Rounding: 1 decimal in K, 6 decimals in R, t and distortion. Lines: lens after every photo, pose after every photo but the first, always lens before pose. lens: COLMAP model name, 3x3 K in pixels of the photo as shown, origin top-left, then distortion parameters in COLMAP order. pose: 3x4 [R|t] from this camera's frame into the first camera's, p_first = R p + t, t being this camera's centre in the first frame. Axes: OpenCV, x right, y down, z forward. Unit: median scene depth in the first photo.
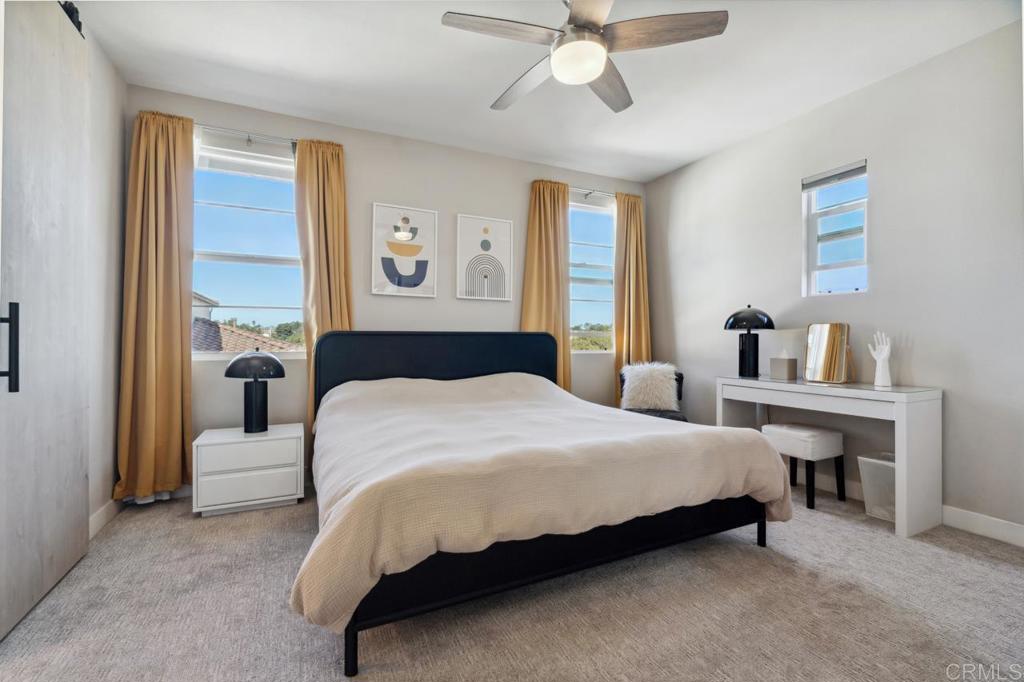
lens RADIAL K [[449.4, 0, 520.4], [0, 449.4, 339.2], [0, 0, 1]] dist [-0.002036, 0.000791]
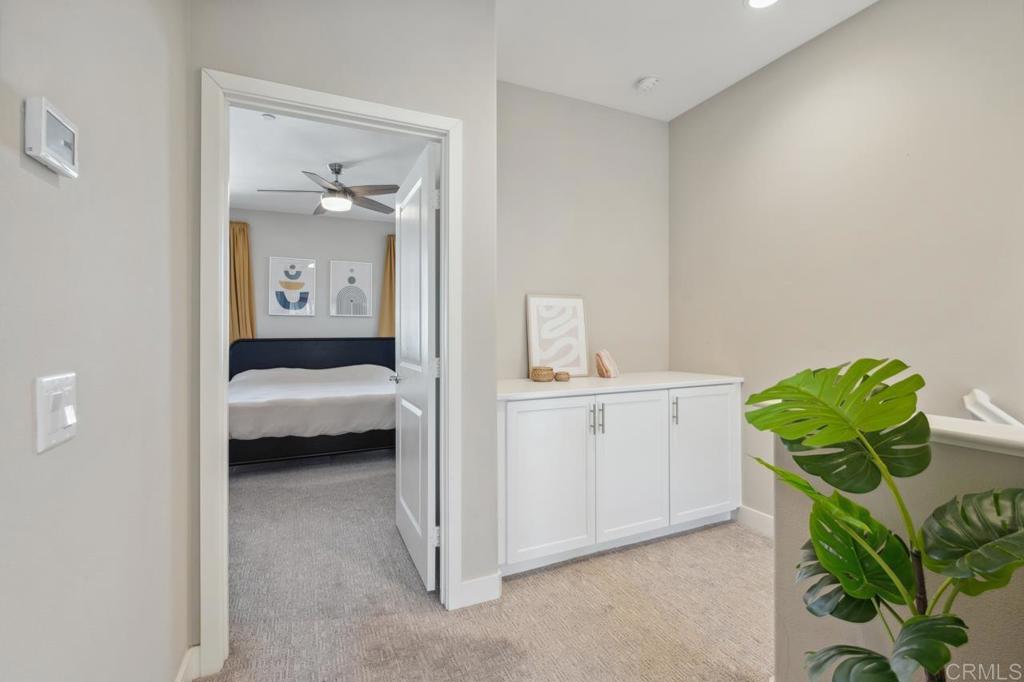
lens RADIAL K [[449.4, 0, 515.1], [0, 449.4, 337.7], [0, 0, 1]] dist [-0.002036, 0.000791]
pose [[0.999670, -0.002625, -0.025537, 0.574203], [0.002848, 0.999958, 0.008709, -0.031286], [0.025513, -0.008779, 0.999636, -0.556734]]
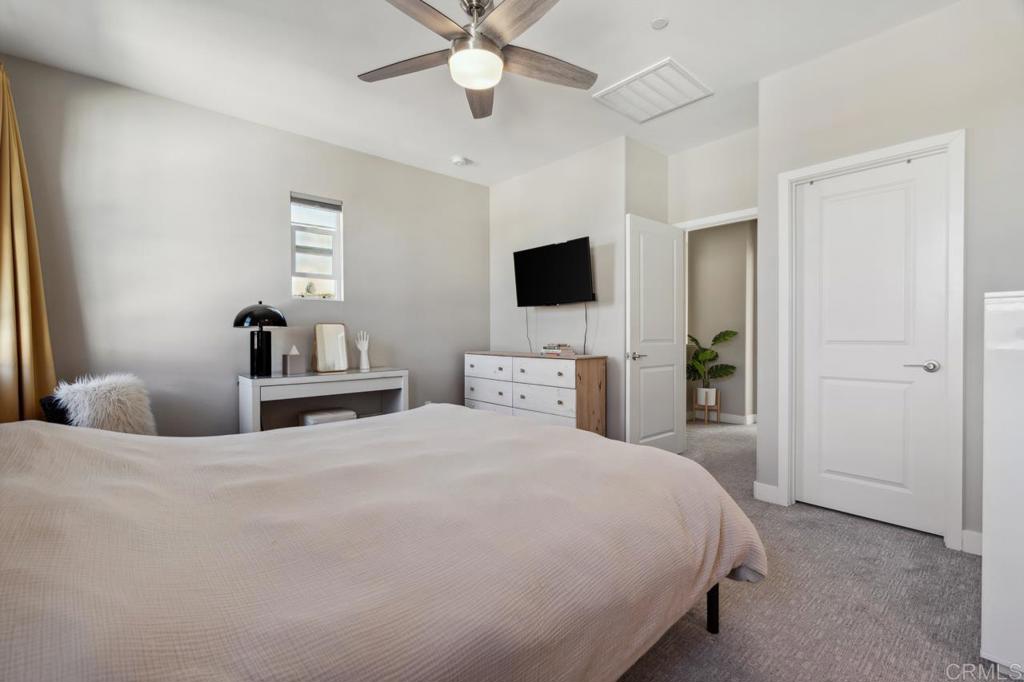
lens RADIAL K [[449.4, 0, 505.4], [0, 449.4, 341.0], [0, 0, 1]] dist [-0.002036, 0.000791]
pose [[-0.239382, -0.011396, 0.970859, -0.544487], [0.003521, 0.999914, 0.012605, -0.001451], [-0.970919, 0.006436, -0.239322, 0.717843]]
